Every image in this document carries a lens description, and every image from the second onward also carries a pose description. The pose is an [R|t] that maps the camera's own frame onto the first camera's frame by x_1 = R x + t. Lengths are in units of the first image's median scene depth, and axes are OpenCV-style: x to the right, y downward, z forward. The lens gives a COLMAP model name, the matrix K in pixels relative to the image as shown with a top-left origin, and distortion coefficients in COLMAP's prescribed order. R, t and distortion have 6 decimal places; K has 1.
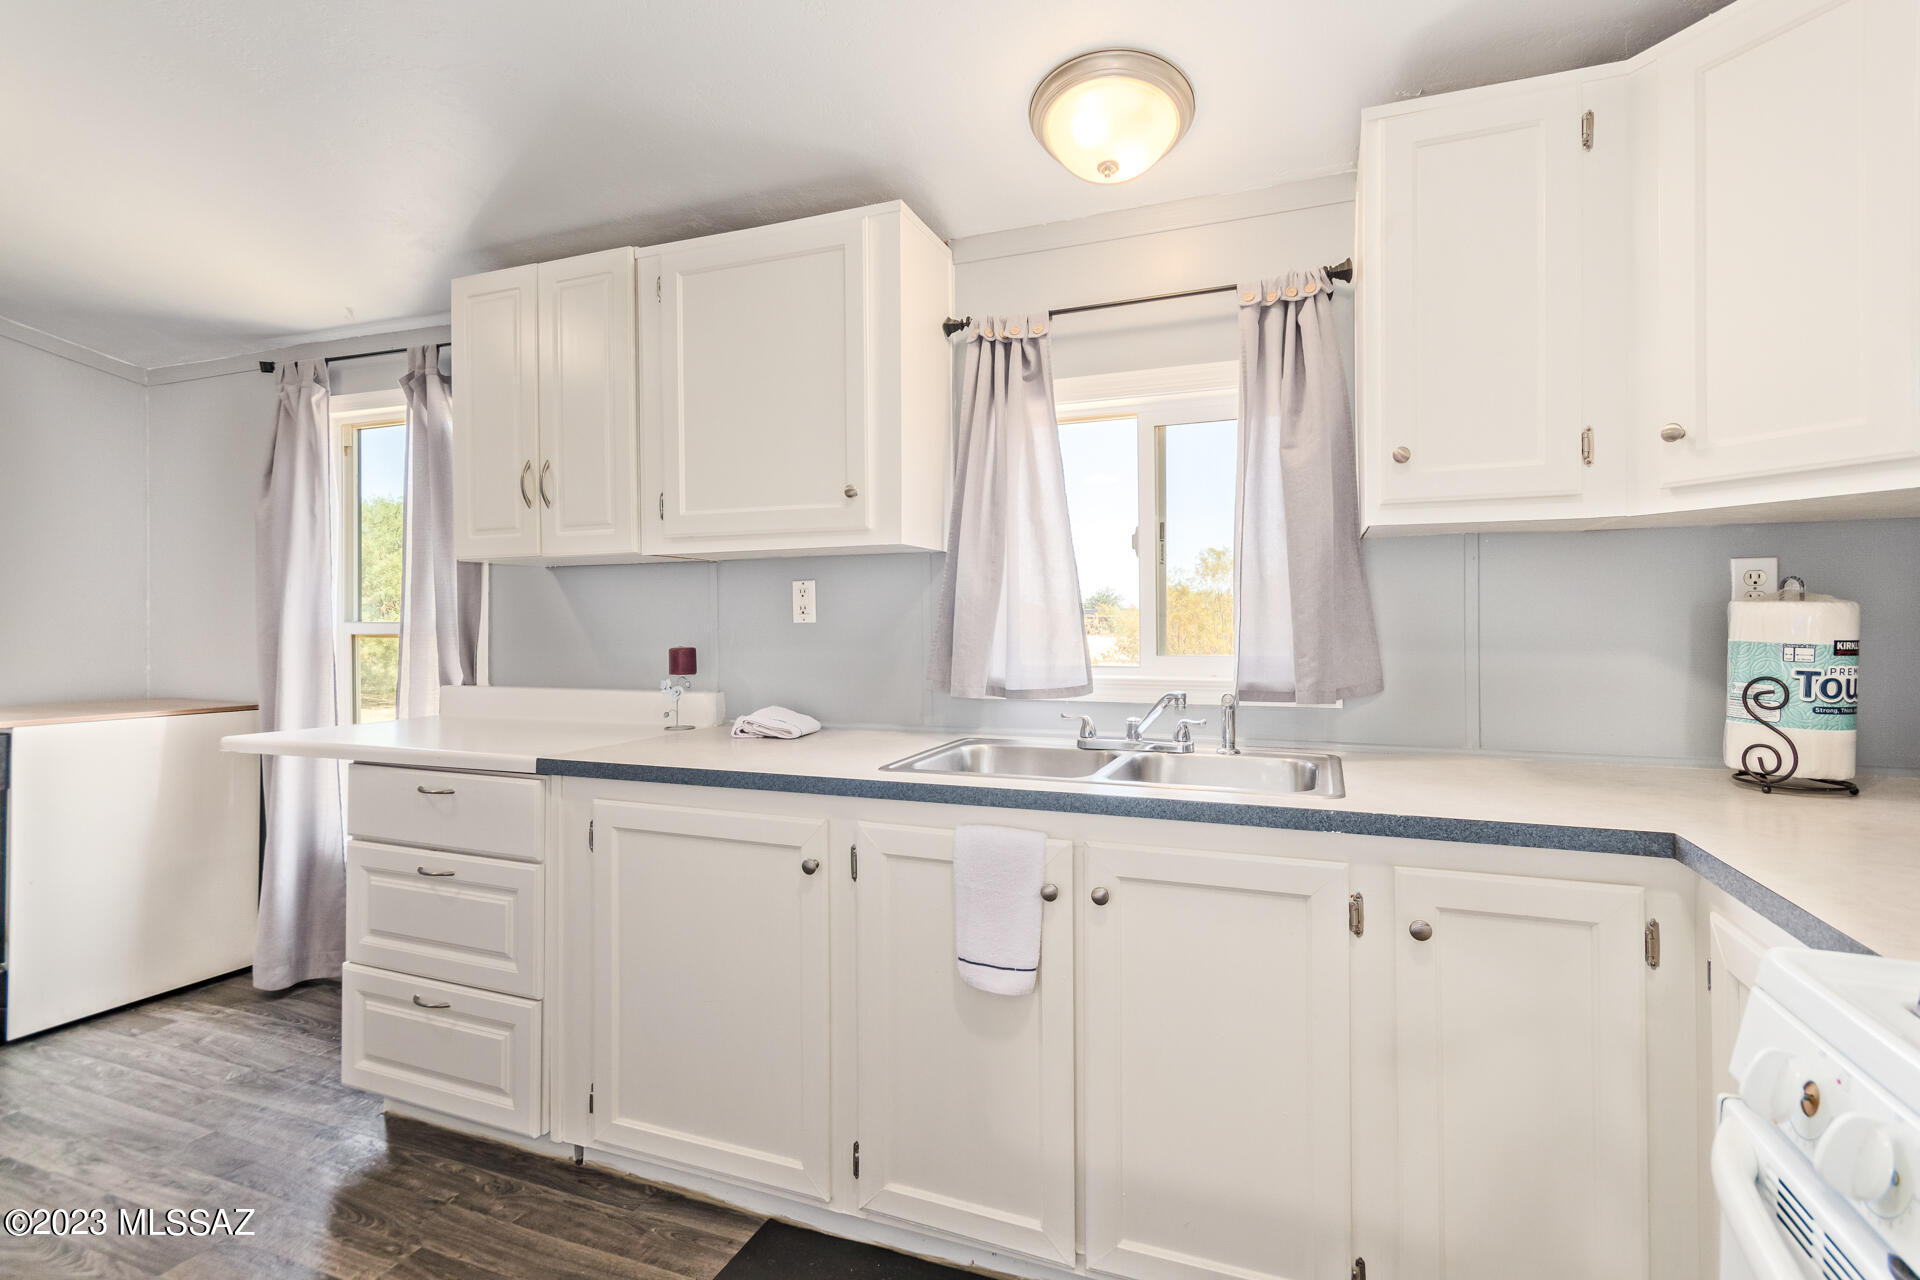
lens RADIAL K [[895.6, 0, 960.0], [0, 895.6, 640.0], [0, 0, 1]] dist [0.000026, 0.000136]
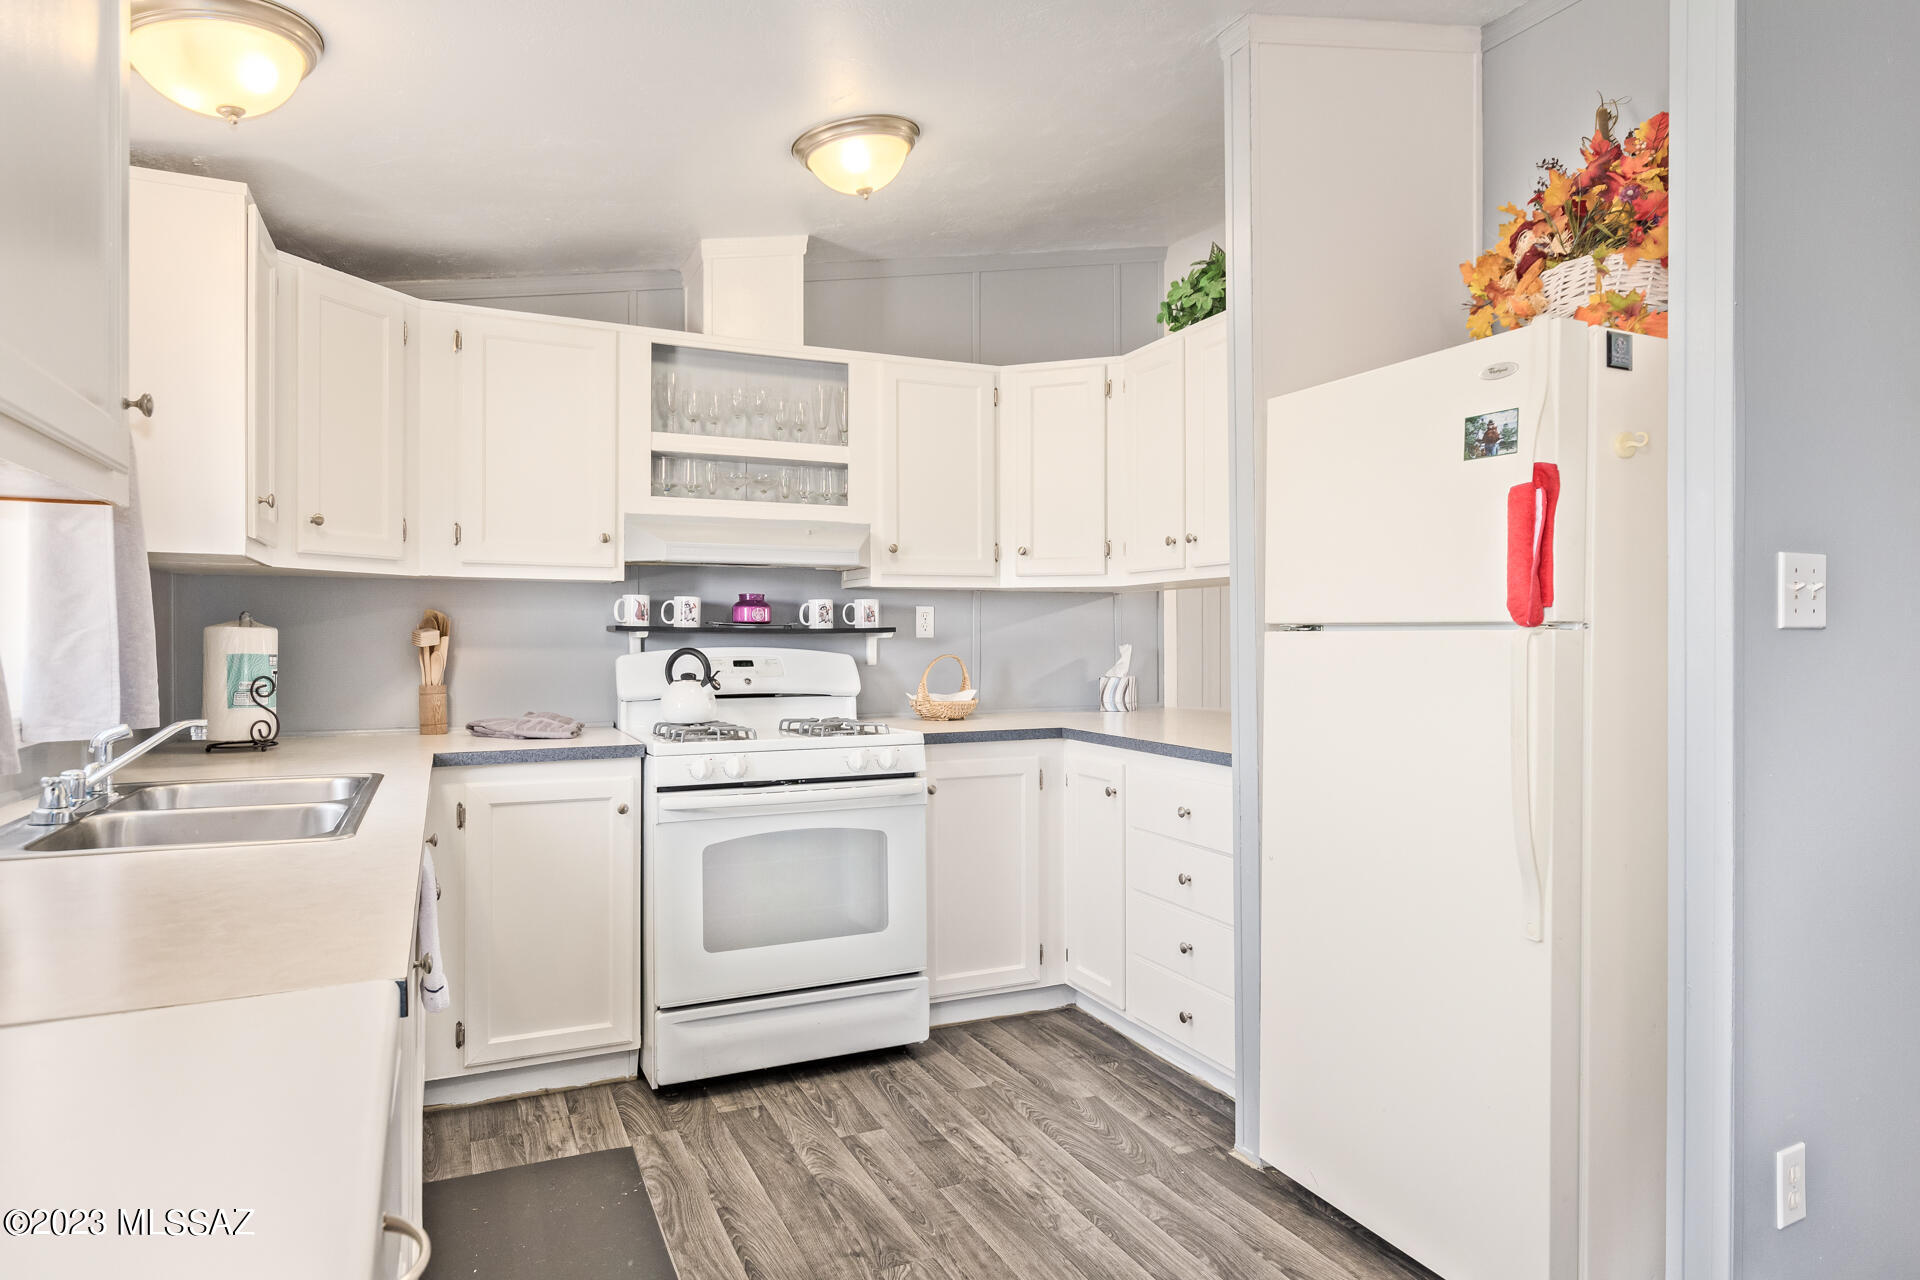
lens RADIAL K [[1101.5, 0, 960.0], [0, 1101.5, 640.0], [0, 0, 1]] dist [0.000075, 0.000006]
pose [[-0.716395, 0.003663, 0.697685, -1.548008], [0.015489, 0.999823, 0.010655, -0.031068], [-0.697523, 0.018439, -0.716325, 1.683310]]
